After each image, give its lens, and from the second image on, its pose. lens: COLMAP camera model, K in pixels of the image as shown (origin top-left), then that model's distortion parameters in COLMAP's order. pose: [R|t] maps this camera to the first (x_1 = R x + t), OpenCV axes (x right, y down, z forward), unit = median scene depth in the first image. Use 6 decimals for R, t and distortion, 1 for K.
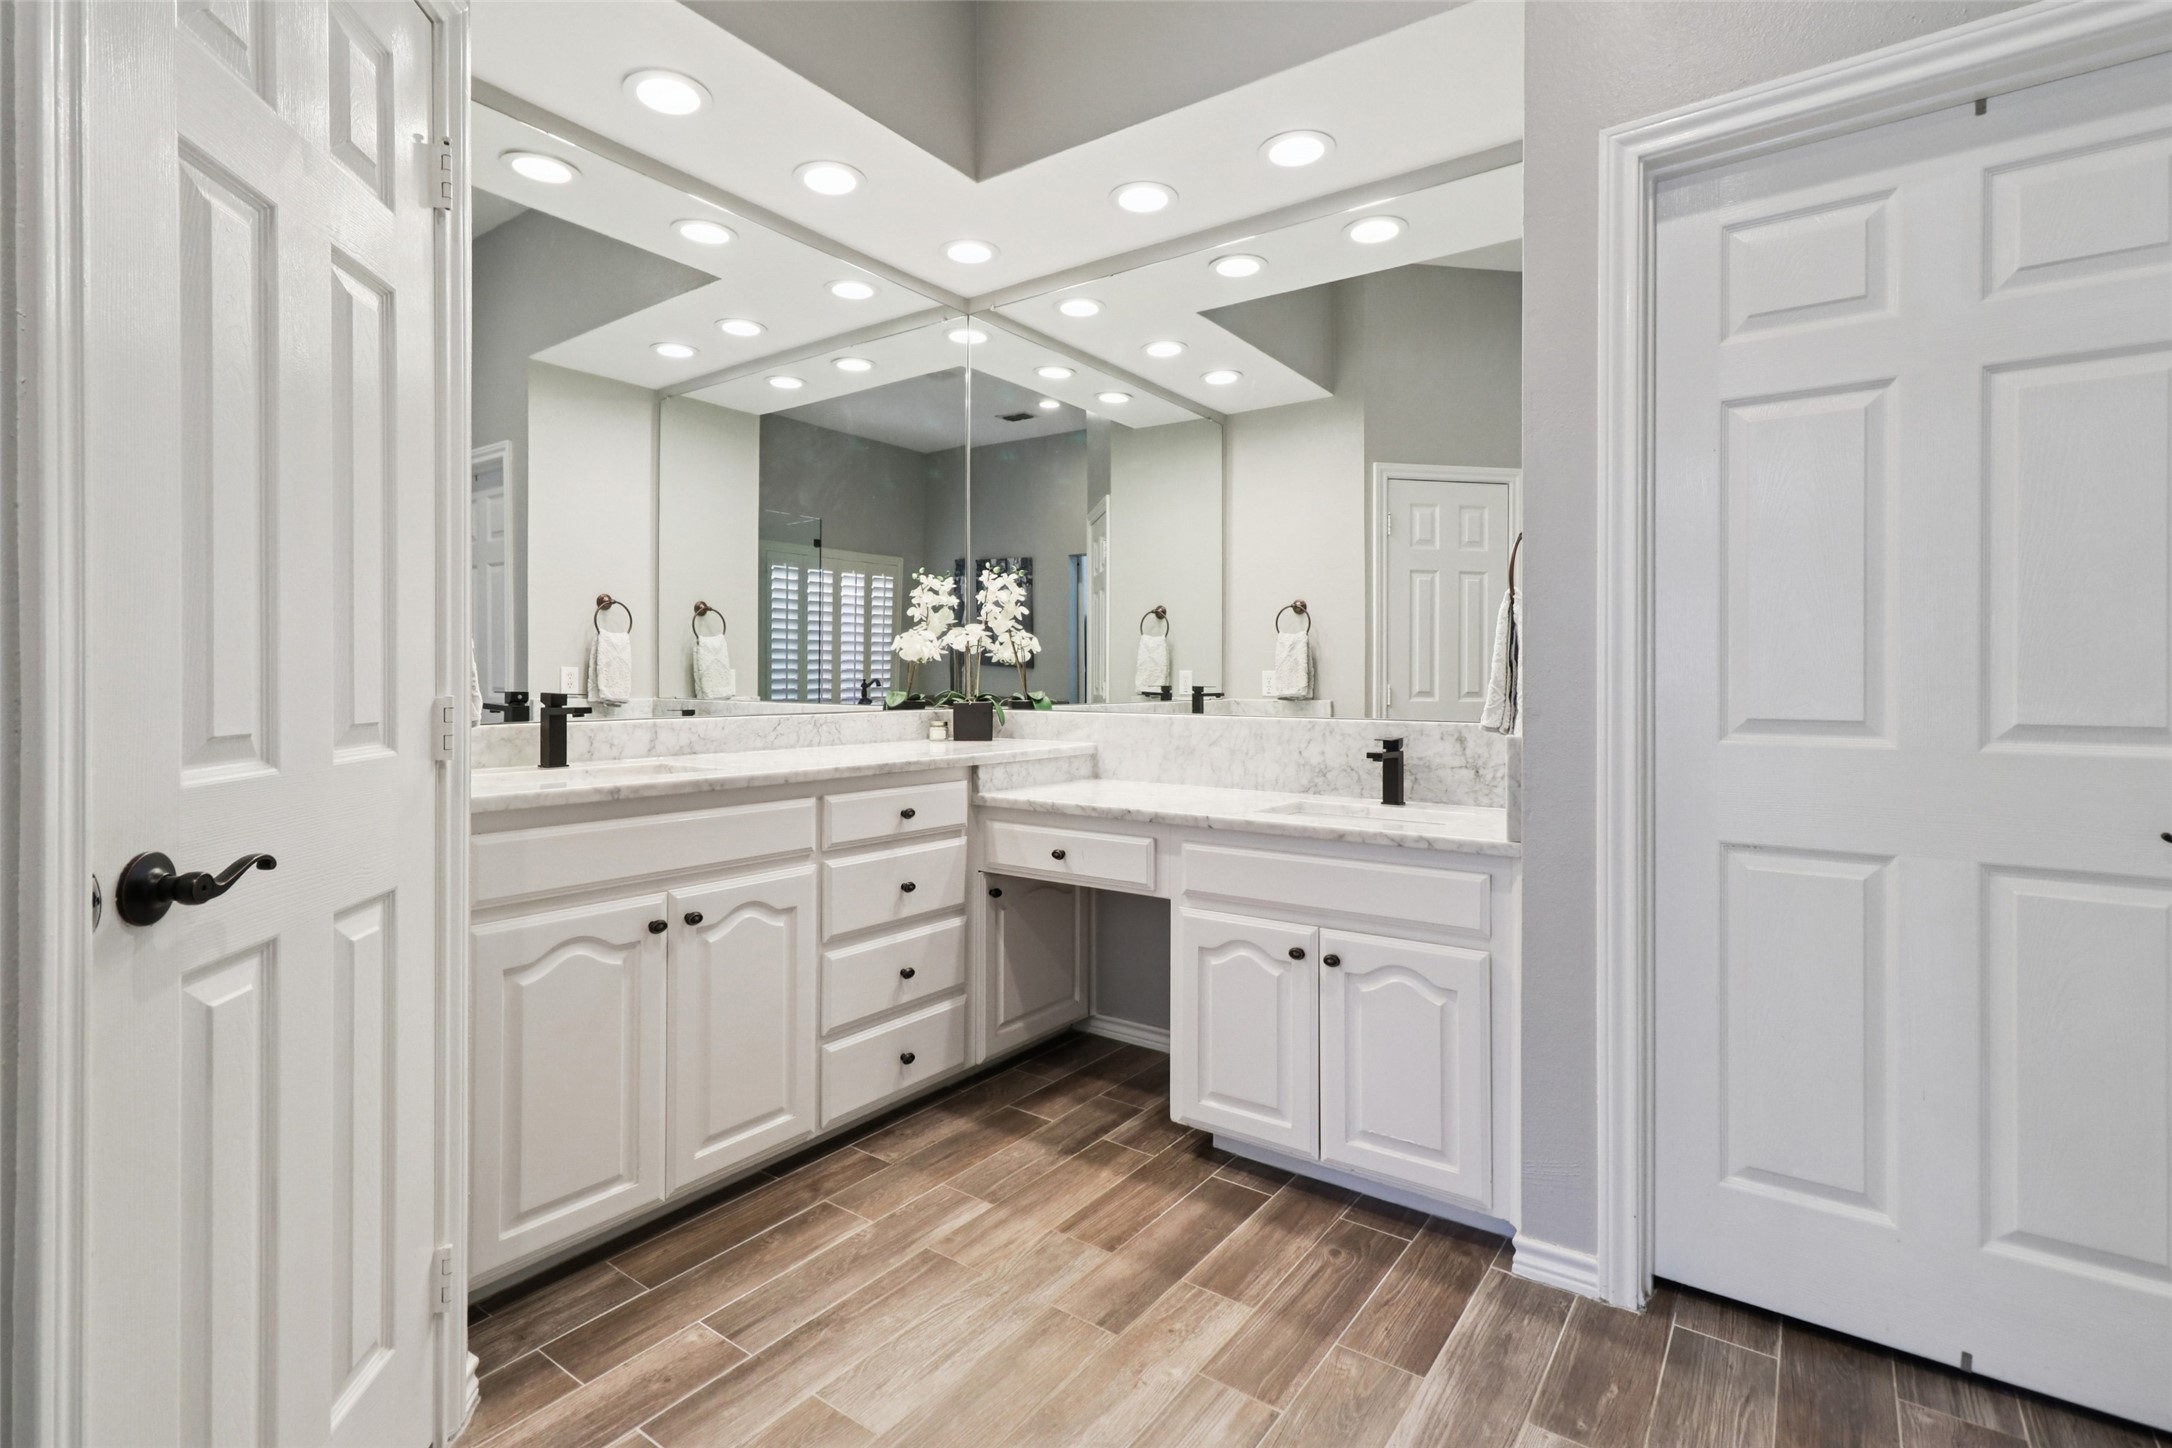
lens RADIAL K [[1033.0, 0, 1086.3], [0, 1033.0, 685.0], [0, 0, 1]] dist [0.009074, 0.000798]
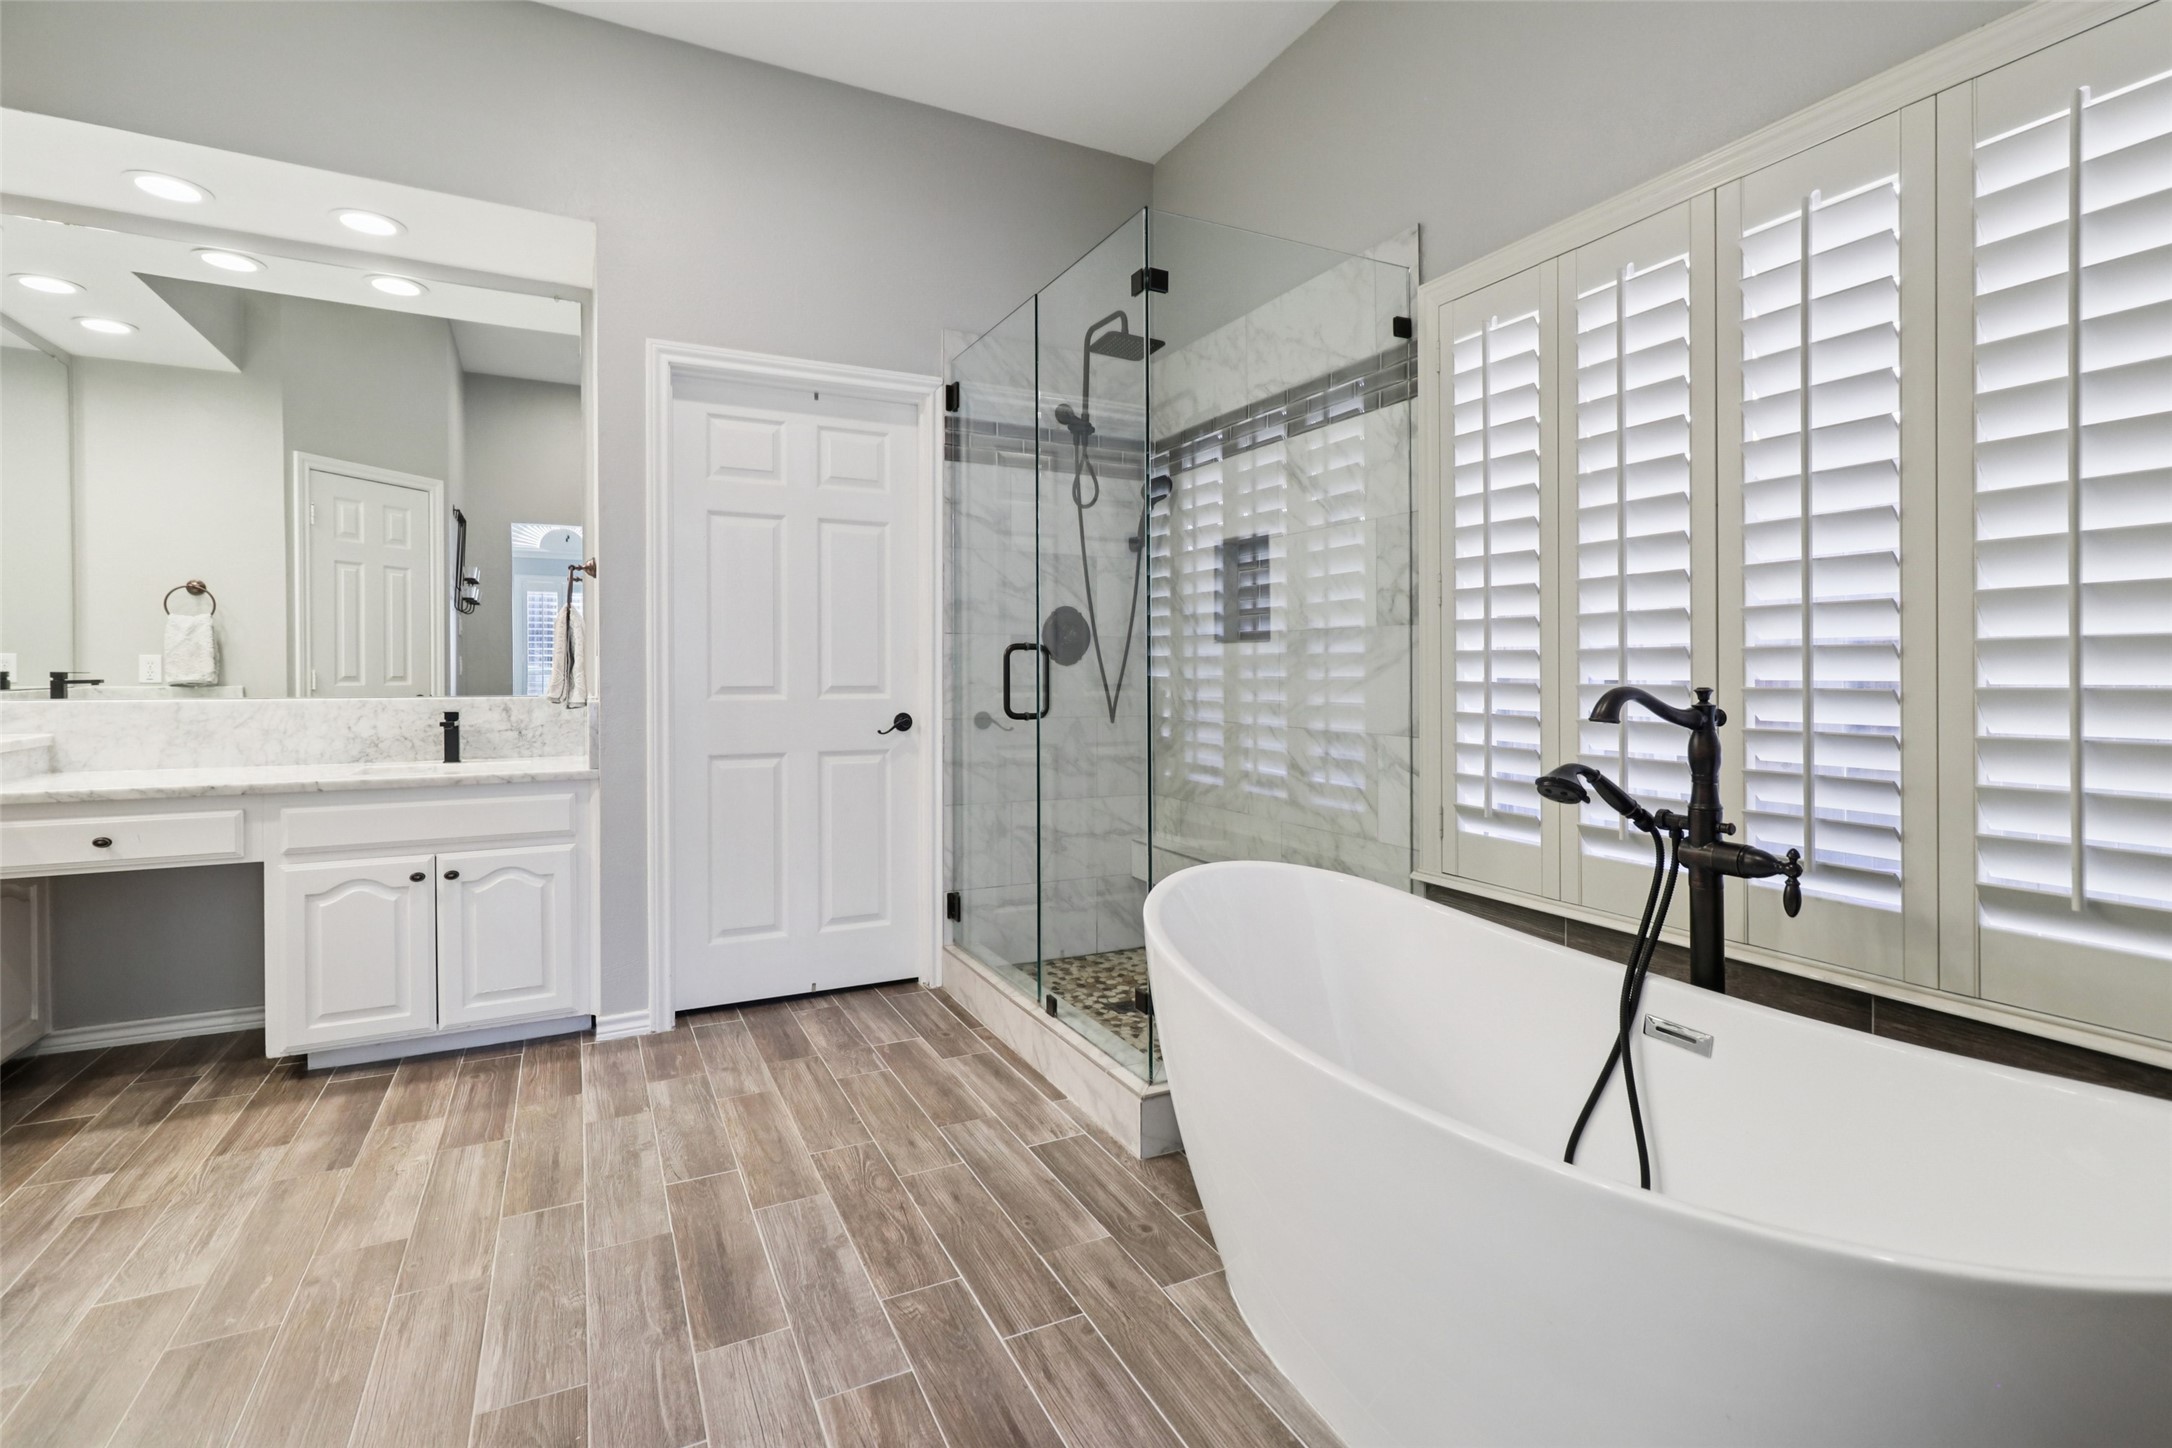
lens RADIAL K [[1022.9, 0, 1082.5], [0, 1022.9, 680.8], [0, 0, 1]] dist [0.002901, 0.000190]
pose [[0.466672, -0.011441, 0.884356, -0.542334], [0.003205, 0.999932, 0.011245, 0.003121], [-0.884424, -0.002413, 0.466677, -0.332654]]
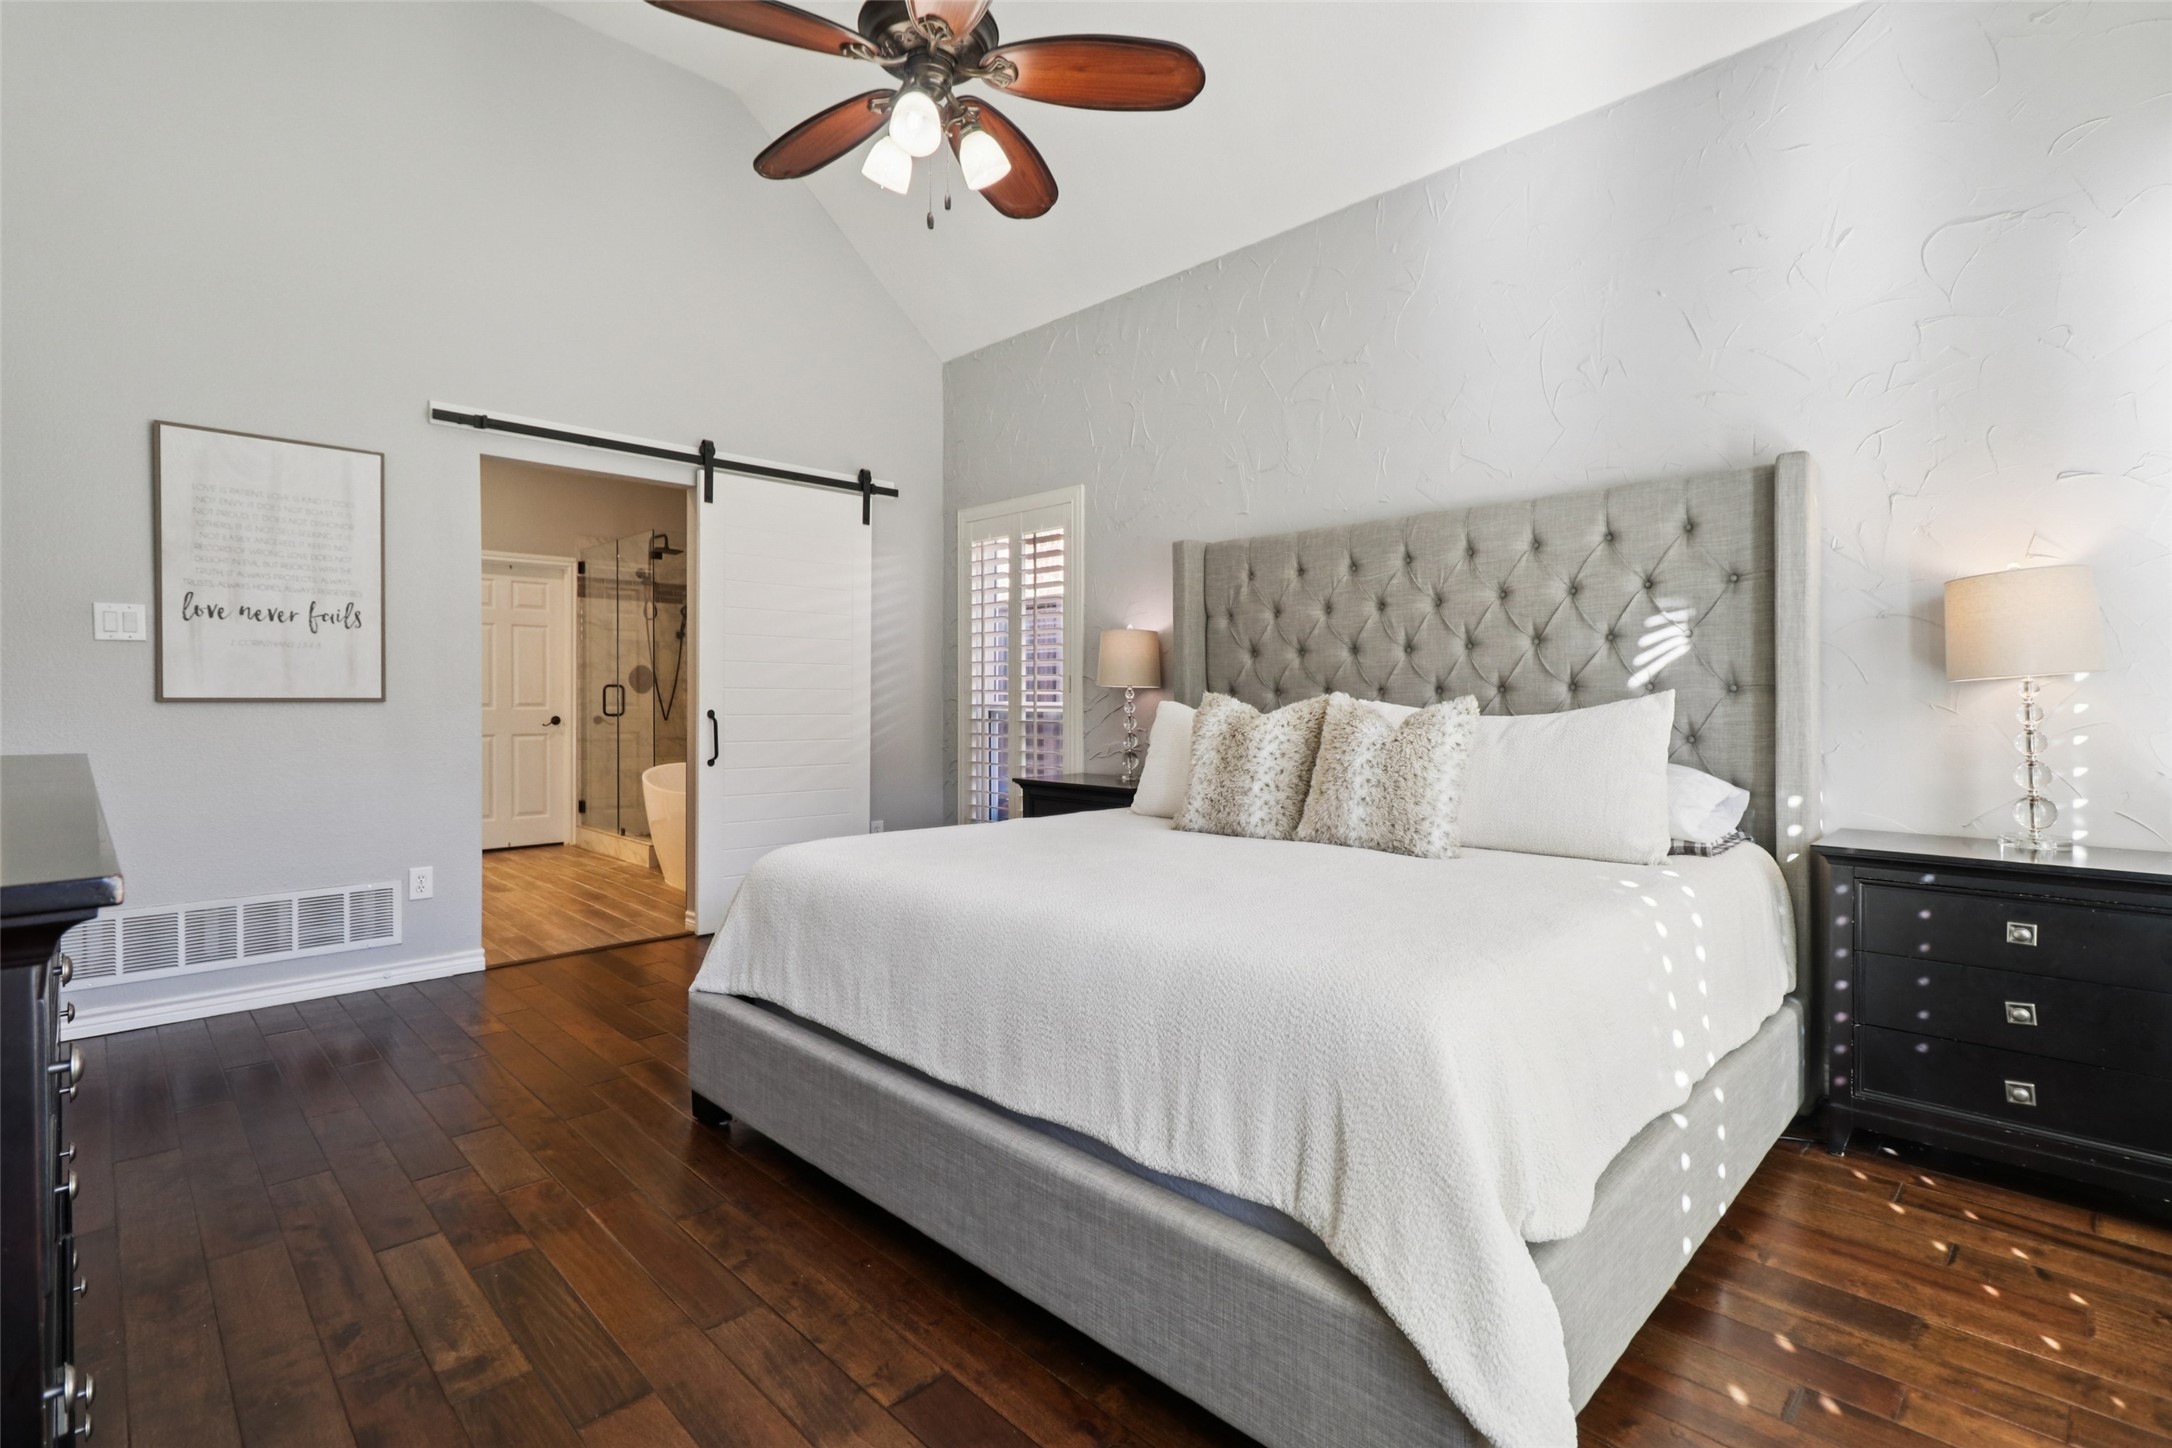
lens RADIAL K [[1033.0, 0, 1086.3], [0, 1033.0, 685.0], [0, 0, 1]] dist [0.009074, 0.000798]
pose [[0.185127, 0.003697, 0.982708, -2.322373], [0.007234, 0.999961, -0.005124, -0.003072], [-0.982688, 0.008058, 0.185093, -1.714033]]
